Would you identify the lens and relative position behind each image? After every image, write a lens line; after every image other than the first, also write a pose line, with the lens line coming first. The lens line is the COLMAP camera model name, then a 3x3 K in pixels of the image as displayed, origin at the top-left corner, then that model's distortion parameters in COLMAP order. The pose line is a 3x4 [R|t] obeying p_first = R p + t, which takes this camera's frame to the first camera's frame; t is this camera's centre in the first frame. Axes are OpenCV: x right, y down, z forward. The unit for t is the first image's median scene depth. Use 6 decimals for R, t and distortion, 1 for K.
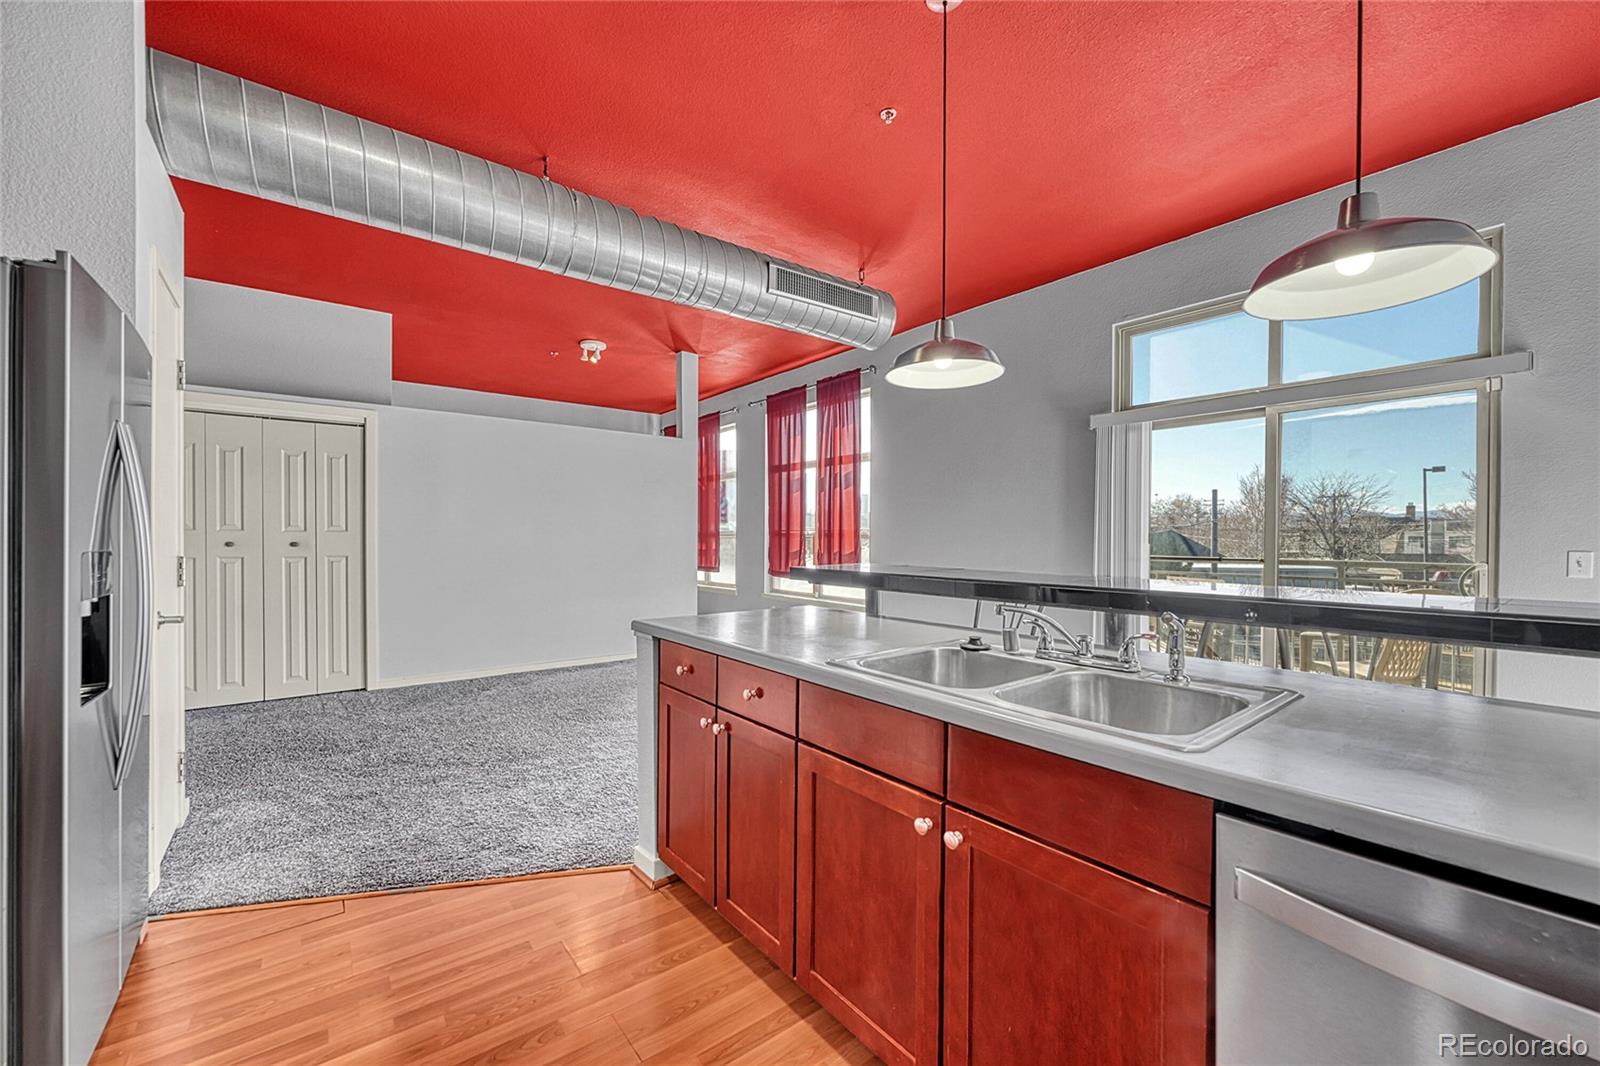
lens RADIAL K [[632.3, 0, 794.7], [0, 632.3, 541.2], [0, 0, 1]] dist [-0.008744, 0.002401]
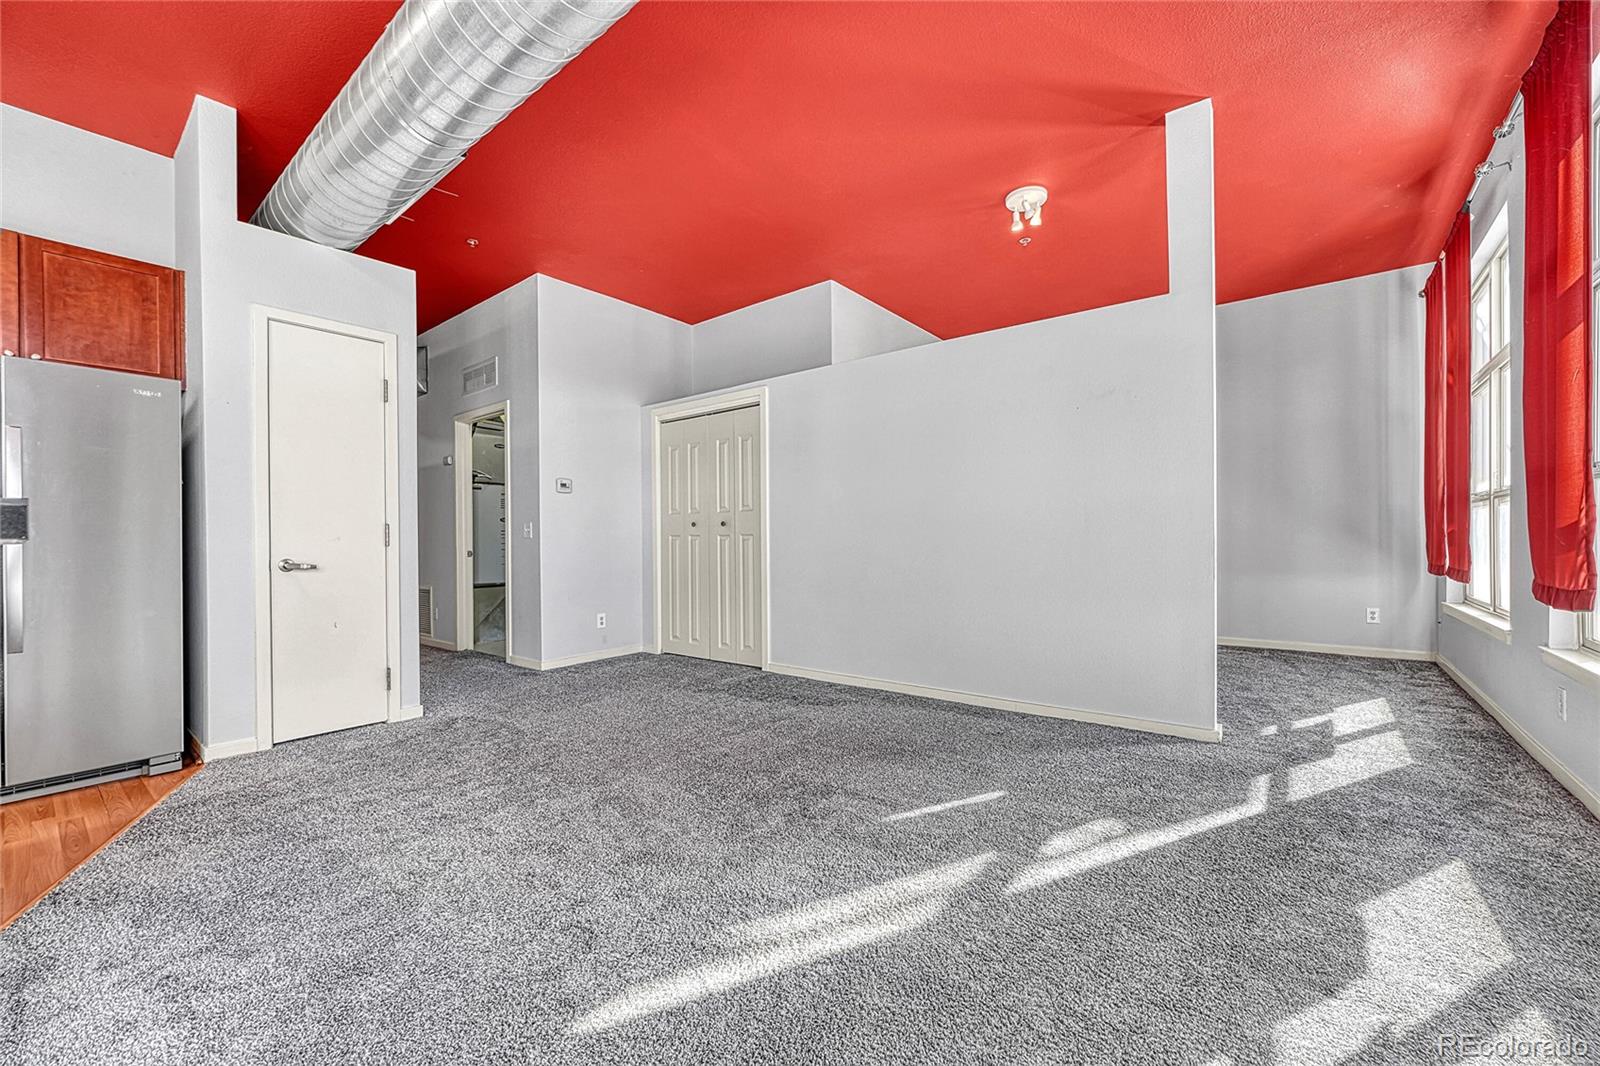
lens RADIAL K [[635.8, 0, 797.3], [0, 635.8, 540.9], [0, 0, 1]] dist [-0.001165, 0.000573]
pose [[0.235382, -0.001570, -0.971902, 0.236085], [0.002156, 0.999997, -0.001093, 0.026775], [0.971901, -0.001838, 0.235385, 0.633330]]
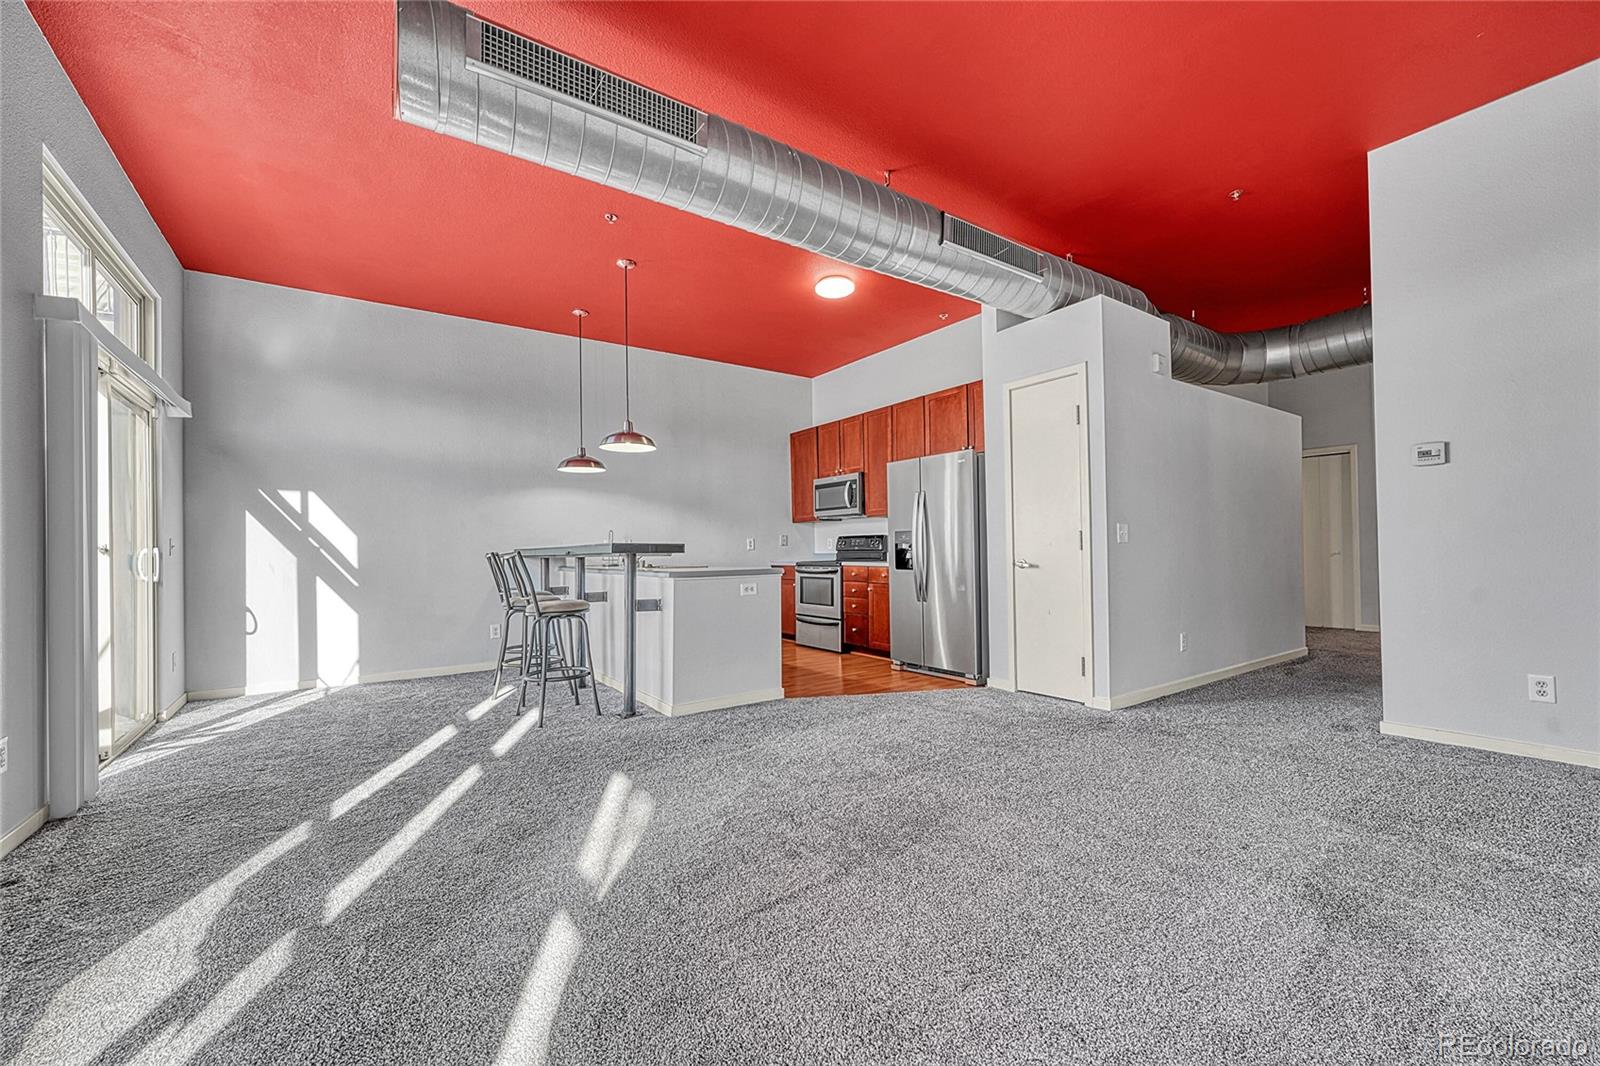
lens RADIAL K [[635.8, 0, 797.3], [0, 635.8, 540.9], [0, 0, 1]] dist [-0.001165, 0.000573]
pose [[-0.998903, 0.013066, 0.044959, -0.141831], [0.012757, 0.999893, -0.007138, 0.021474], [-0.045048, -0.006556, -0.998963, 1.073003]]
